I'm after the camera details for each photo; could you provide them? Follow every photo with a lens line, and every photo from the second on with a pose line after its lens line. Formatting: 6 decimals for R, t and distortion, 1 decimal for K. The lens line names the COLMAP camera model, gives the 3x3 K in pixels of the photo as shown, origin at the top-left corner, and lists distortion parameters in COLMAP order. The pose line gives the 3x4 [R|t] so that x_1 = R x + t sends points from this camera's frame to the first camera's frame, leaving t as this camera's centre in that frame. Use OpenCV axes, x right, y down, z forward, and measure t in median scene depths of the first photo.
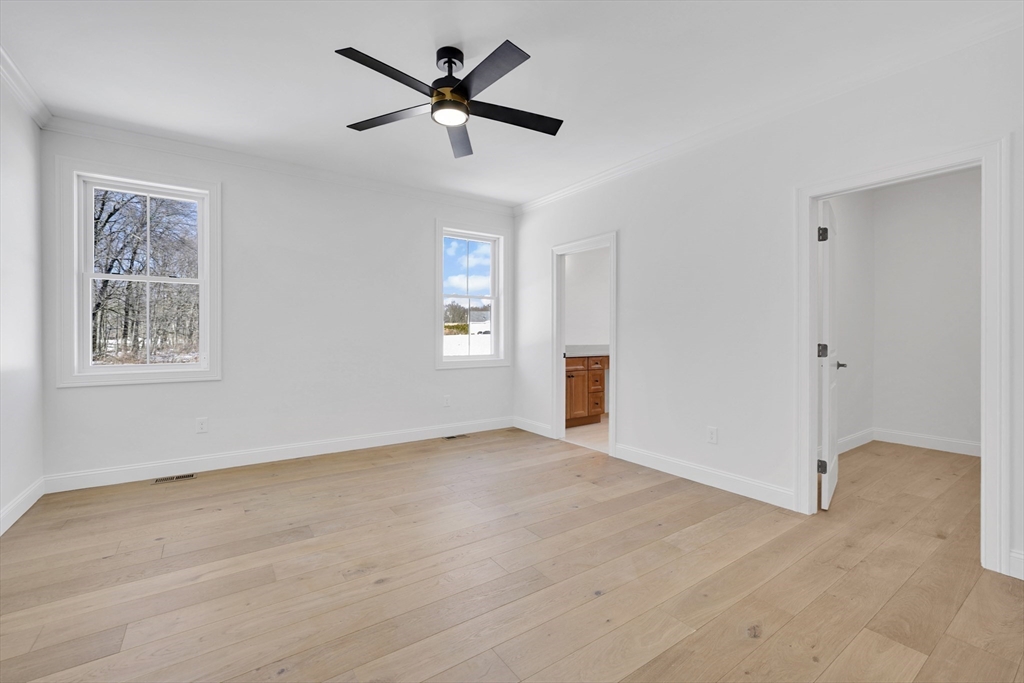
lens RADIAL K [[443.3, 0, 521.4], [0, 443.3, 337.3], [0, 0, 1]] dist [-0.004143, -0.000104]
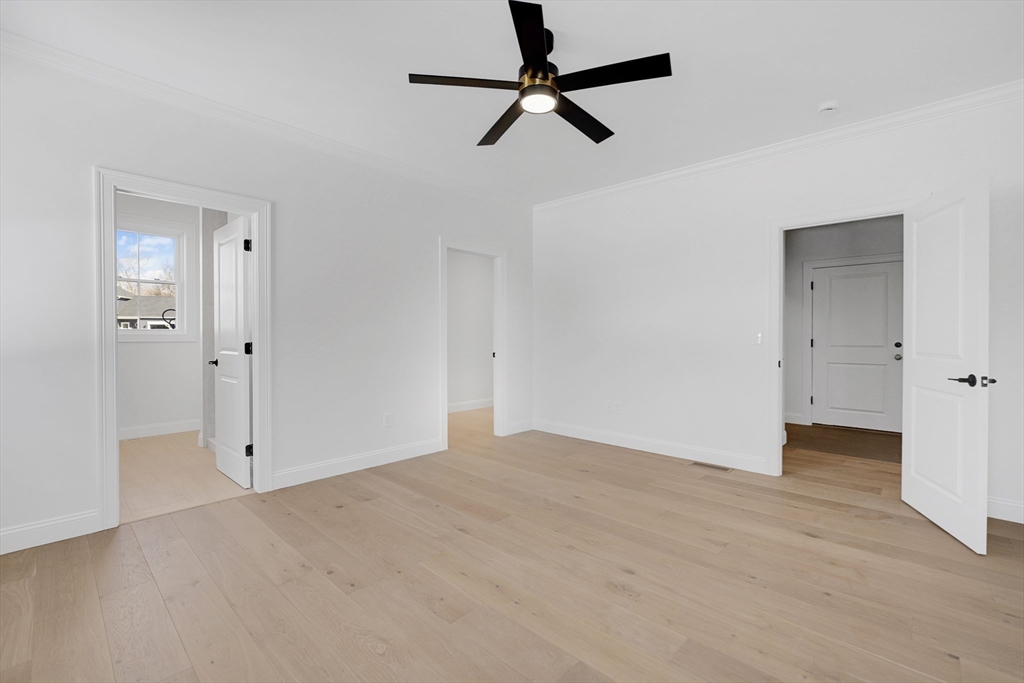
lens RADIAL K [[443.3, 0, 521.4], [0, 443.3, 337.3], [0, 0, 1]] dist [-0.004143, -0.000104]
pose [[-0.211765, -0.003865, 0.977313, -0.677034], [0.004222, 0.999979, 0.004870, -0.000096], [-0.977311, 0.005157, -0.211745, 0.779283]]
